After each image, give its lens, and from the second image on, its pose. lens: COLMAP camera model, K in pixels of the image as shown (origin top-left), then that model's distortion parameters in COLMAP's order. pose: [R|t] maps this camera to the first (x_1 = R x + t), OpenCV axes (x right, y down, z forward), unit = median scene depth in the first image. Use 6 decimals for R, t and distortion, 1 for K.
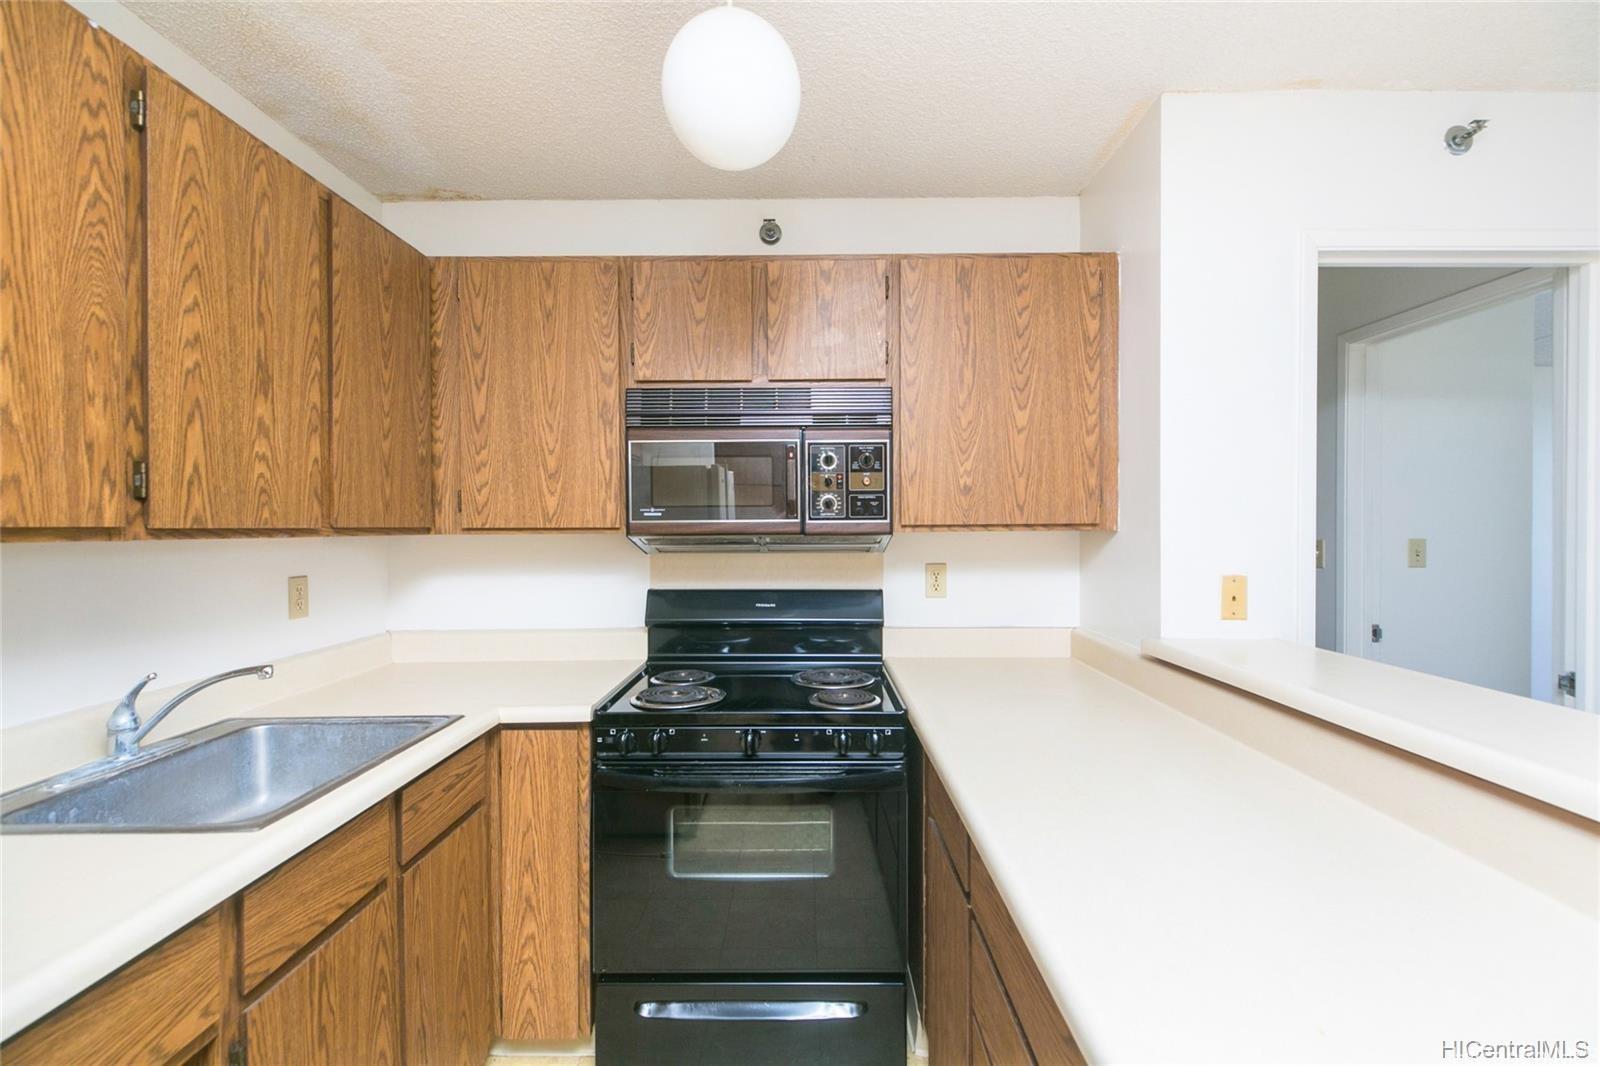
lens RADIAL K [[724.0, 0, 798.2], [0, 724.0, 531.7], [0, 0, 1]] dist [0.011147, -0.003831]
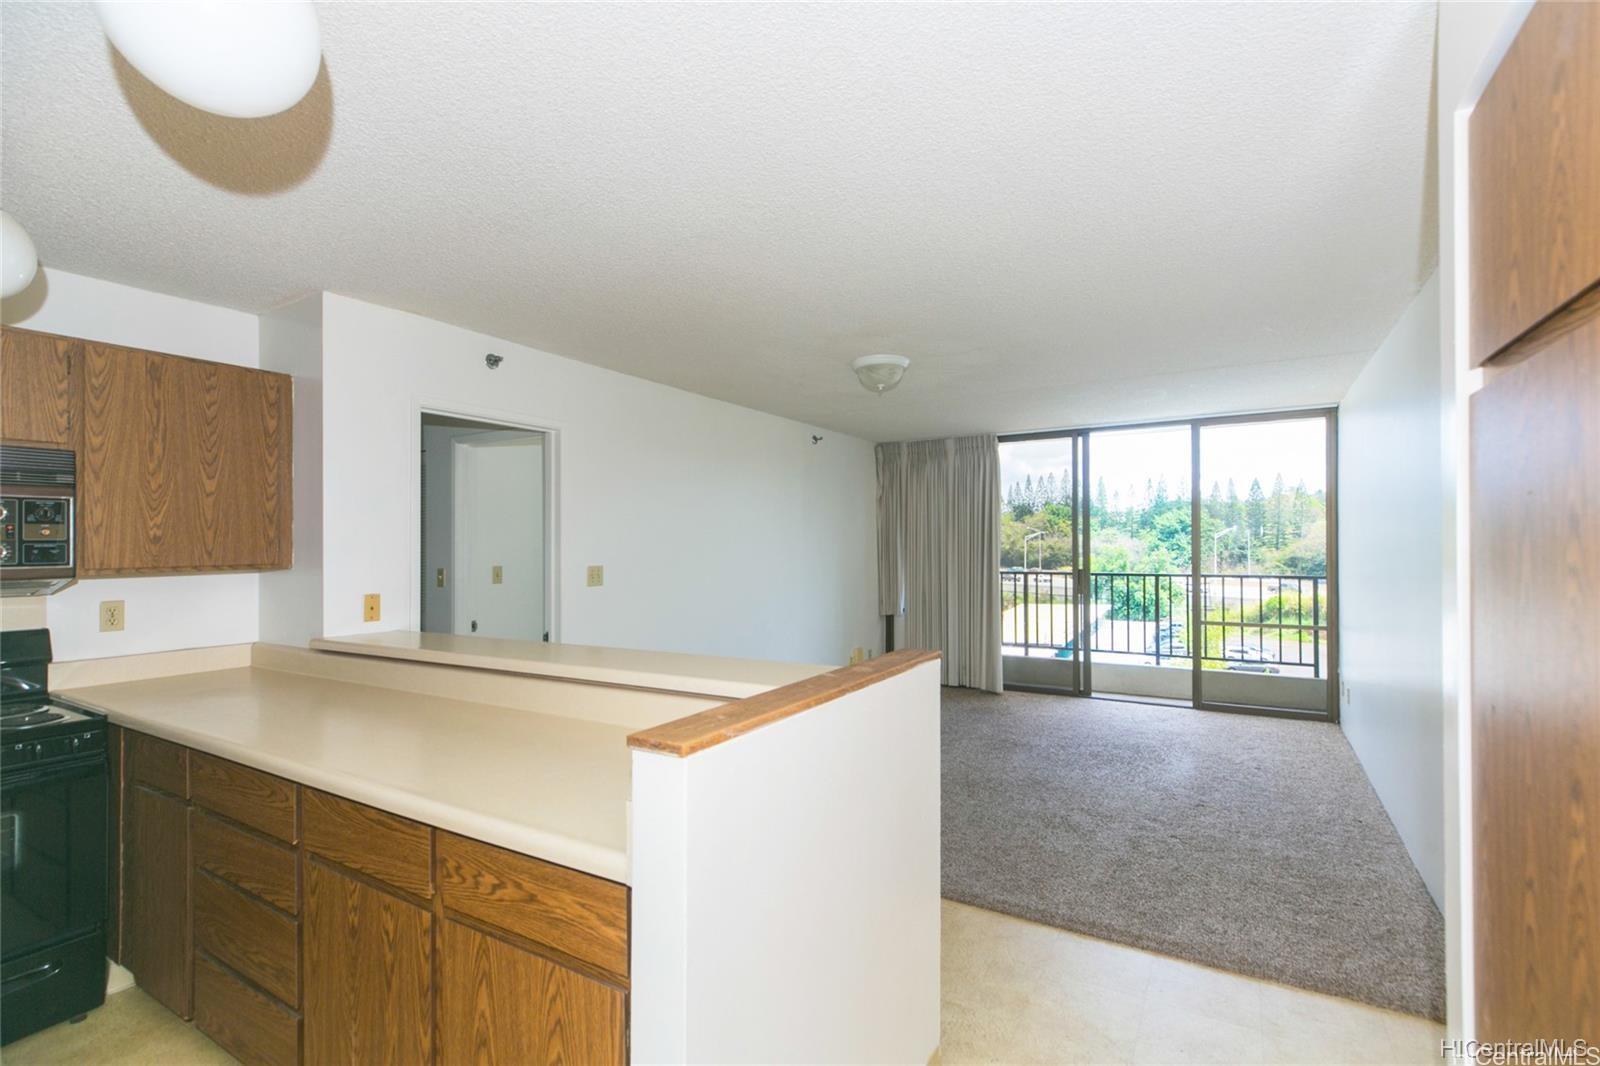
lens RADIAL K [[724.0, 0, 807.9], [0, 724.0, 530.9], [0, 0, 1]] dist [0.011147, -0.003831]
pose [[0.506631, 0.012970, 0.862065, -0.283925], [0.016509, 0.999558, -0.024741, -0.022927], [-0.862005, 0.026767, 0.506193, -0.611516]]
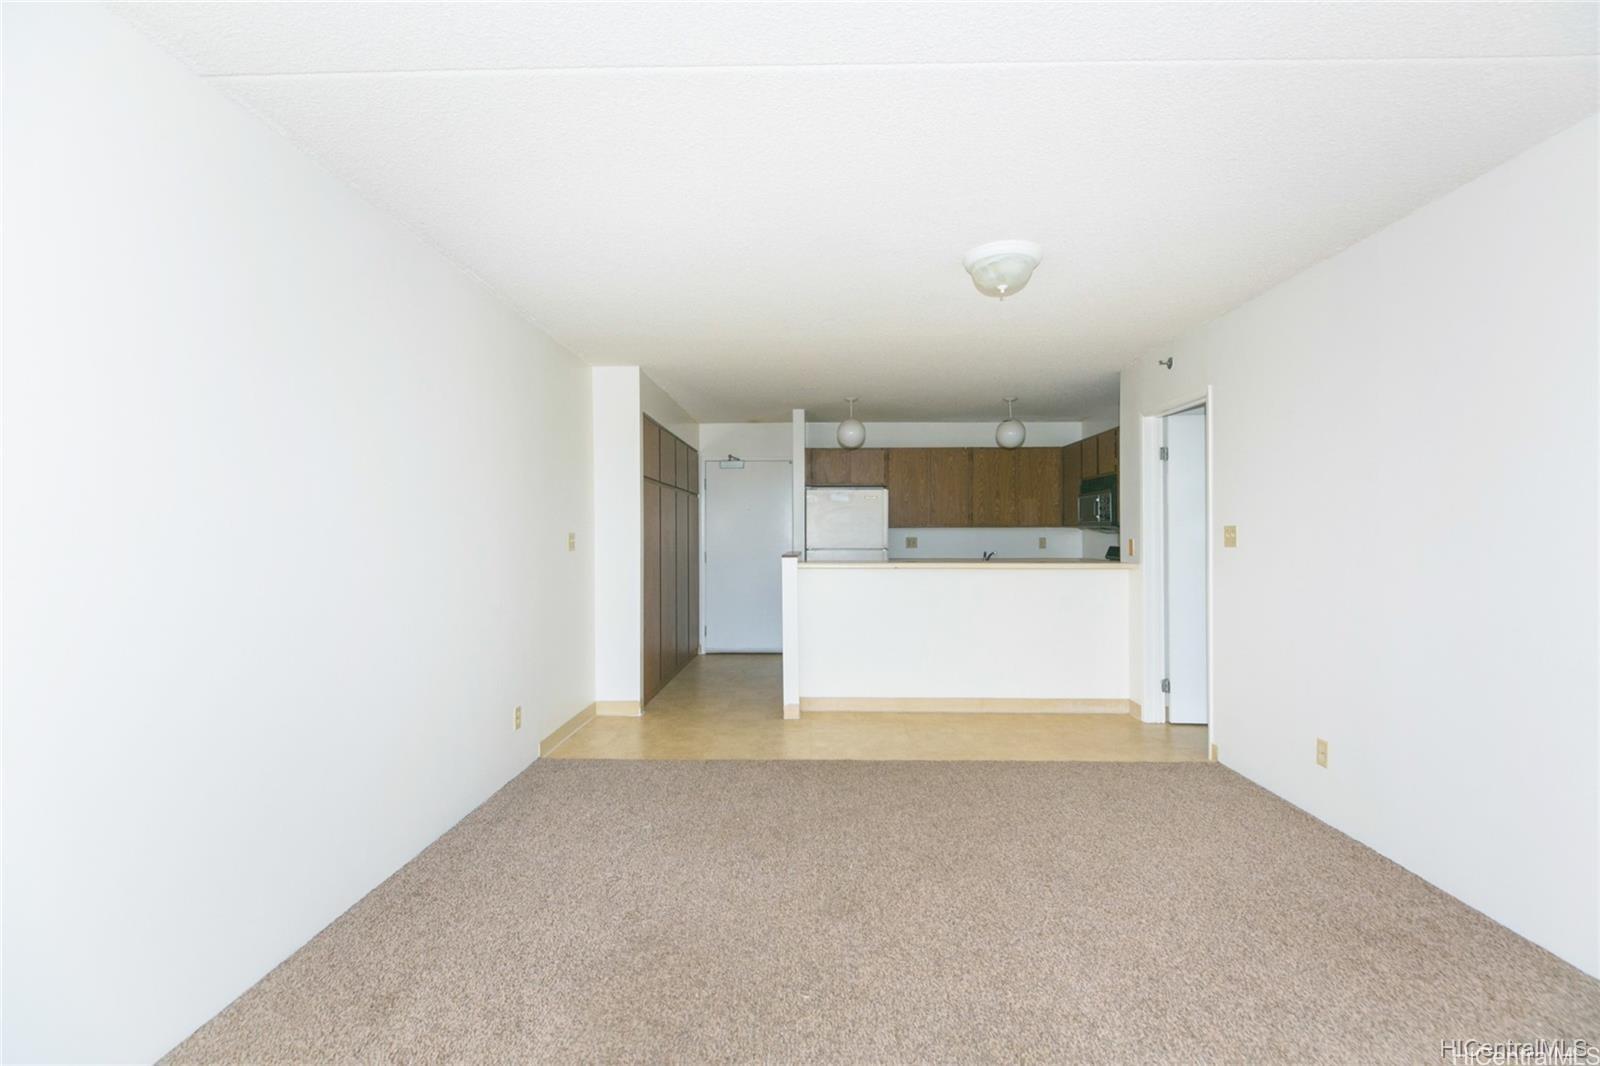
lens RADIAL K [[724.0, 0, 802.9], [0, 724.0, 531.7], [0, 0, 1]] dist [0.011147, -0.003831]
pose [[-0.026392, 0.000120, -0.999652, 3.040487], [-0.006097, 0.999981, 0.000281, 0.035928], [0.999633, 0.006103, -0.026391, -0.153327]]
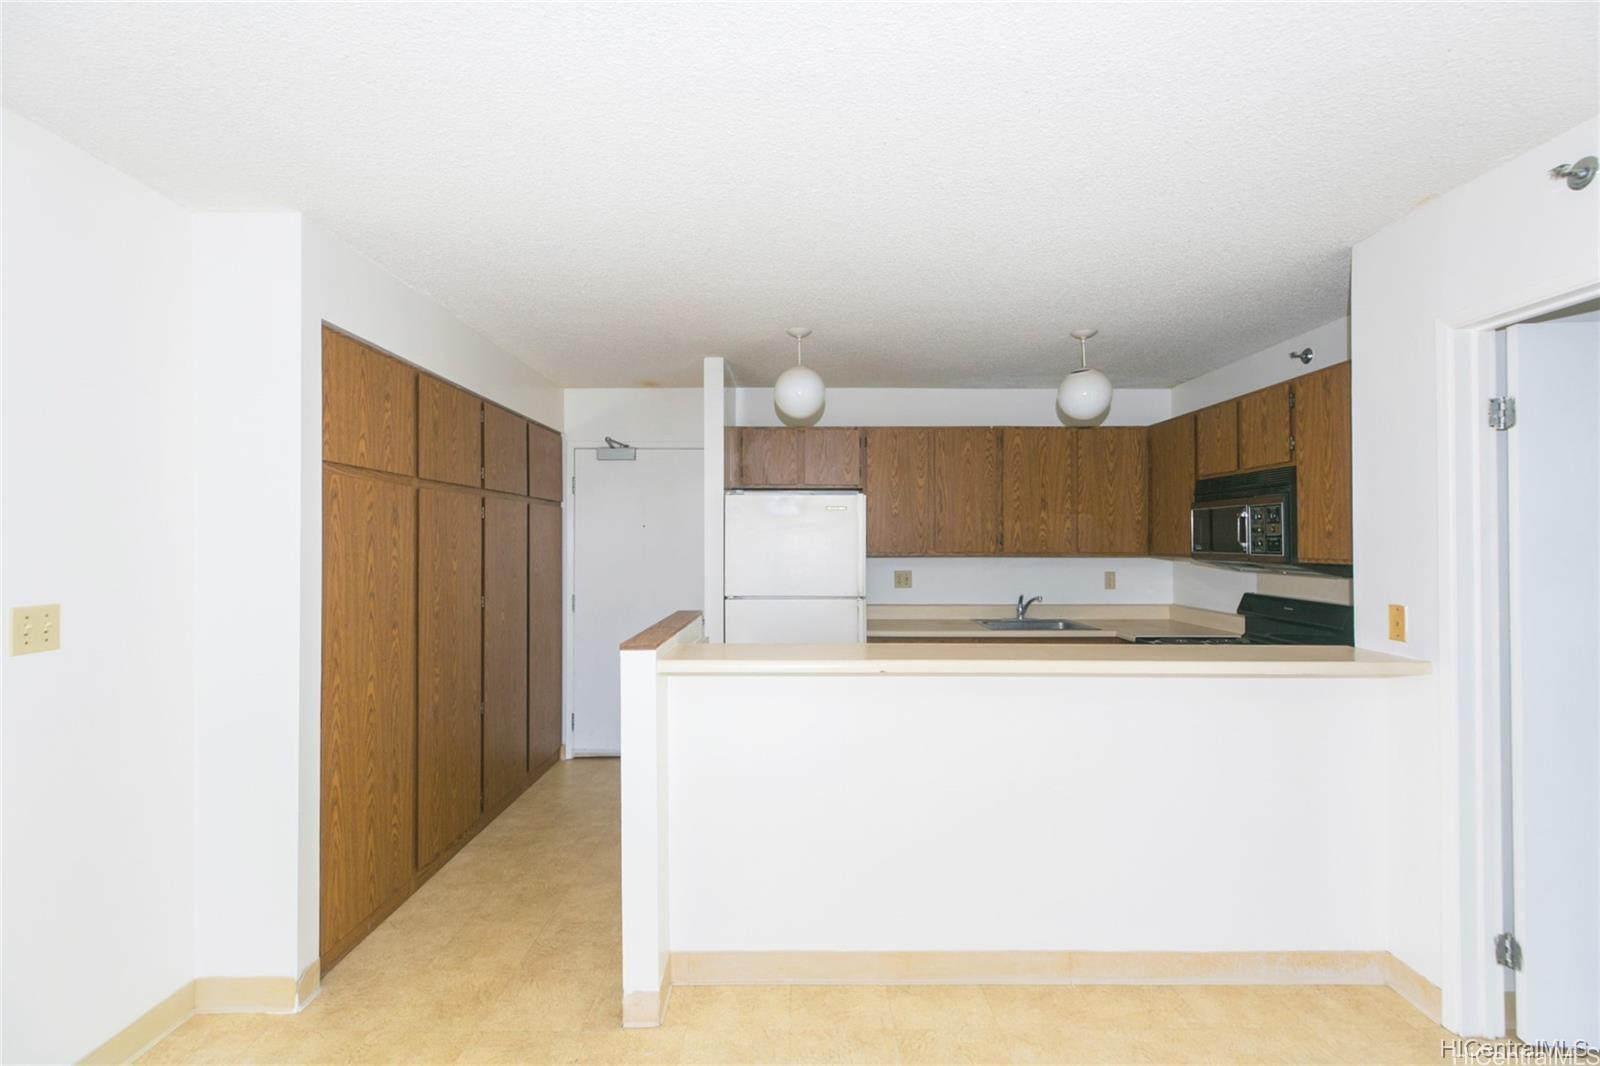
lens RADIAL K [[724.0, 0, 799.9], [0, 724.0, 531.1], [0, 0, 1]] dist [0.011147, -0.003831]
pose [[-0.000262, -0.007671, -0.999971, 1.649504], [-0.006819, 0.999947, -0.007669, -0.046057], [0.999977, 0.006817, -0.000315, -0.025779]]
